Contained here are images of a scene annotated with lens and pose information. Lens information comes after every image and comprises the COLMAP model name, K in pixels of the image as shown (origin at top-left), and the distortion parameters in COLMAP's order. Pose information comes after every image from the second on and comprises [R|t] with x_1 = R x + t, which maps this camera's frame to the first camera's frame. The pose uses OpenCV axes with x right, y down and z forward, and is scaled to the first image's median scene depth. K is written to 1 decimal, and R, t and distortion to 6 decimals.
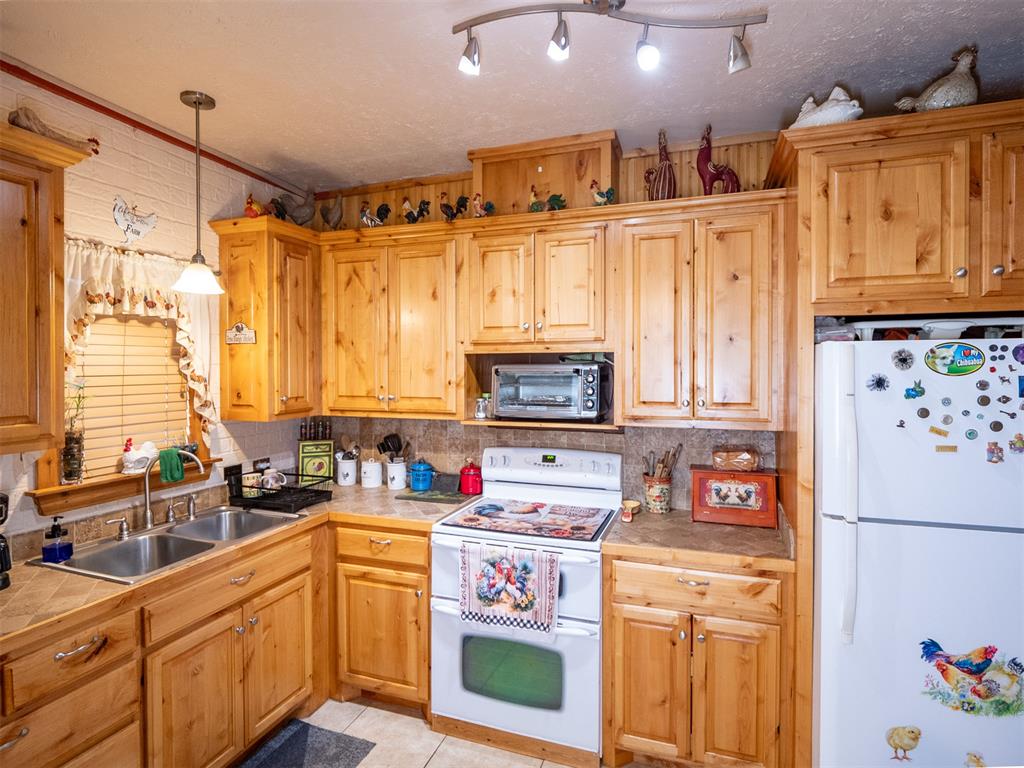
lens RADIAL K [[509.2, 0, 526.2], [0, 509.2, 373.7], [0, 0, 1]] dist [-0.012965, -0.001733]
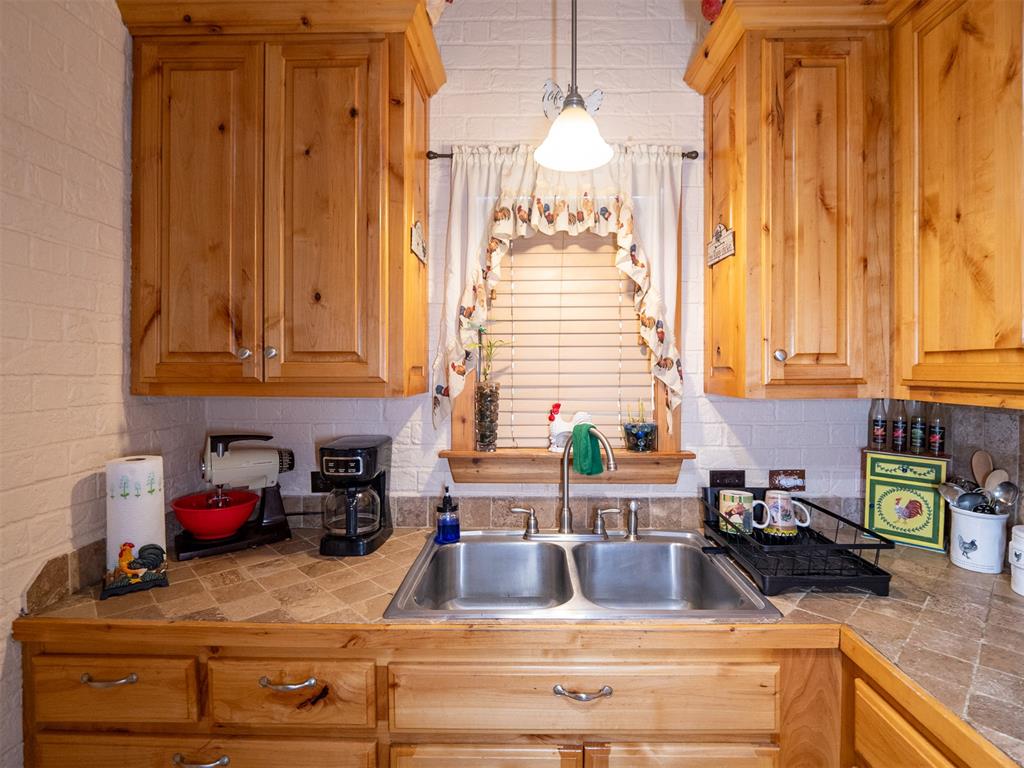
lens RADIAL K [[504.8, 0, 520.7], [0, 504.8, 373.2], [0, 0, 1]] dist [-0.012052, -0.001123]
pose [[0.303269, 0.009508, -0.952858, -0.082761], [-0.009990, 0.999927, 0.006798, 0.064401], [0.952853, 0.007457, 0.303342, 0.589980]]
